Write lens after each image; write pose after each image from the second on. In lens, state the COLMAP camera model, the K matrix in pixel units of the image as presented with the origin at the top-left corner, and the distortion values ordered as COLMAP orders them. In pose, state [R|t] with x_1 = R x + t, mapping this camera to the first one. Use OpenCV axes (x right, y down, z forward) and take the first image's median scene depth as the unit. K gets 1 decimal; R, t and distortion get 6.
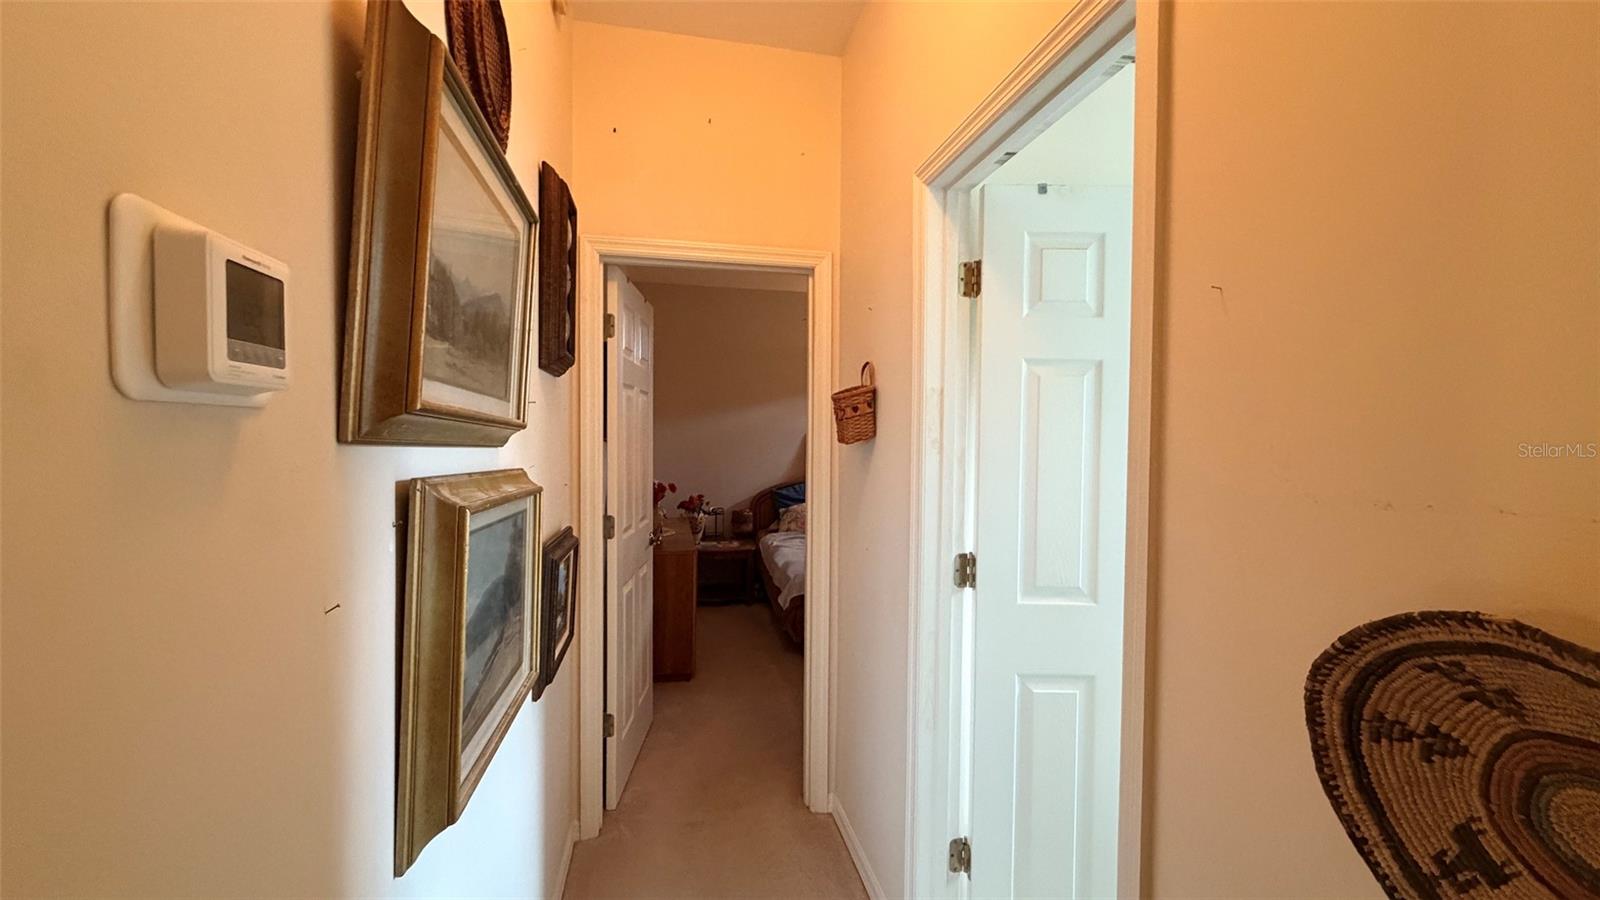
lens RADIAL K [[638.5, 0, 796.8], [0, 638.5, 452.3], [0, 0, 1]] dist [0.002278, -0.000834]
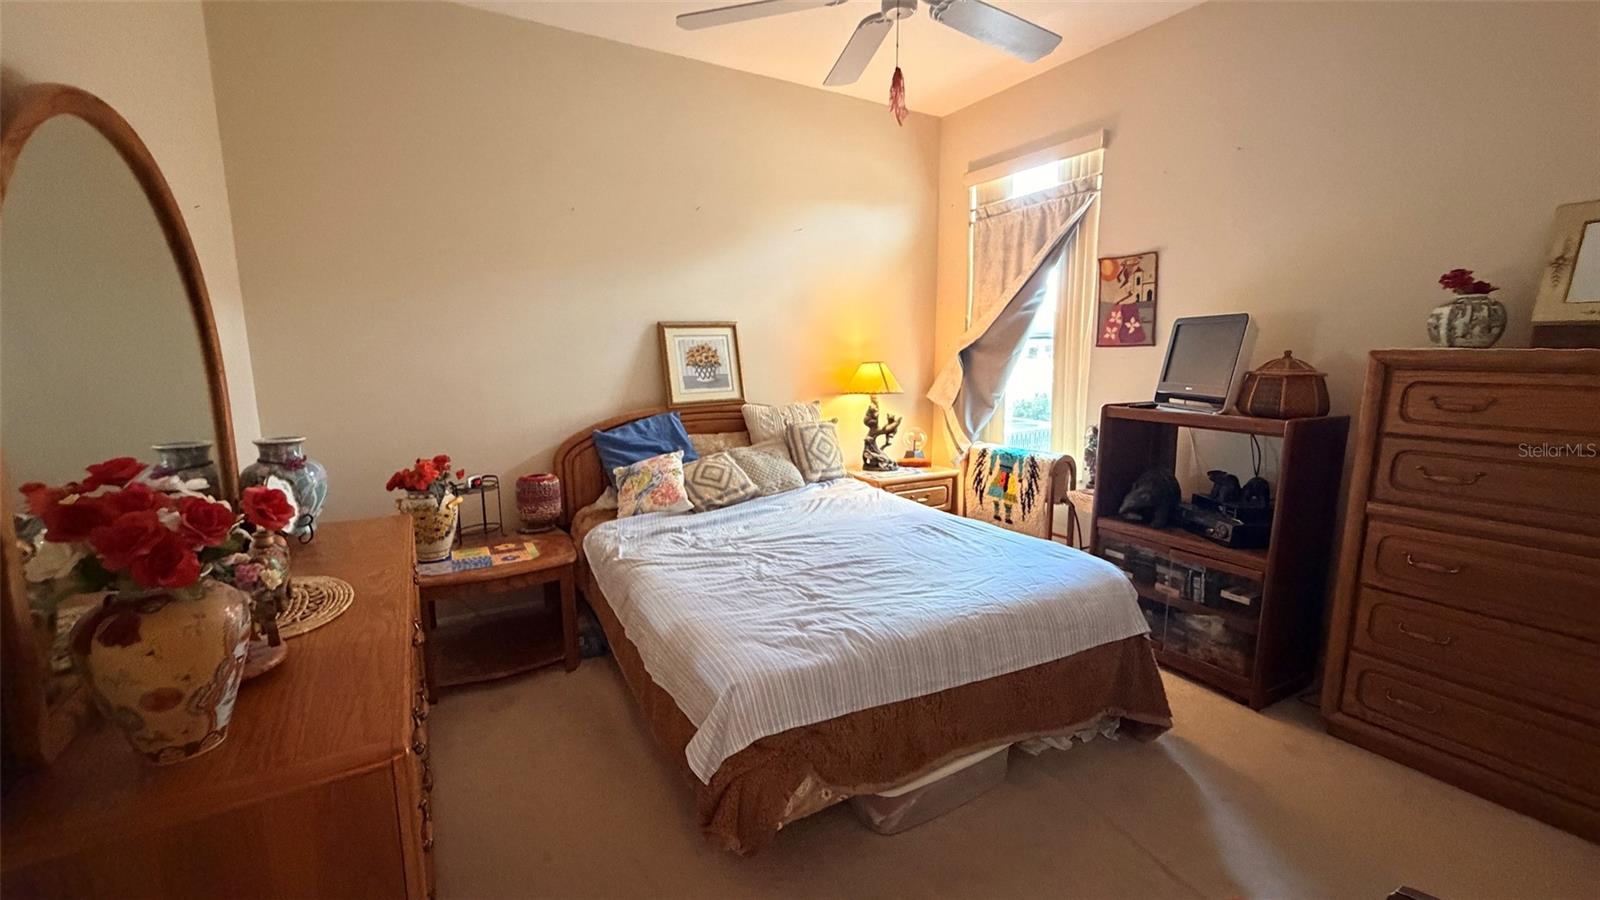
lens RADIAL K [[638.5, 0, 796.8], [0, 638.5, 452.3], [0, 0, 1]] dist [0.002278, -0.000834]
pose [[0.944551, -0.067988, 0.321249, -0.054717], [0.023196, 0.989702, 0.141254, 0.004107], [-0.327544, -0.125970, 0.936401, 0.474489]]
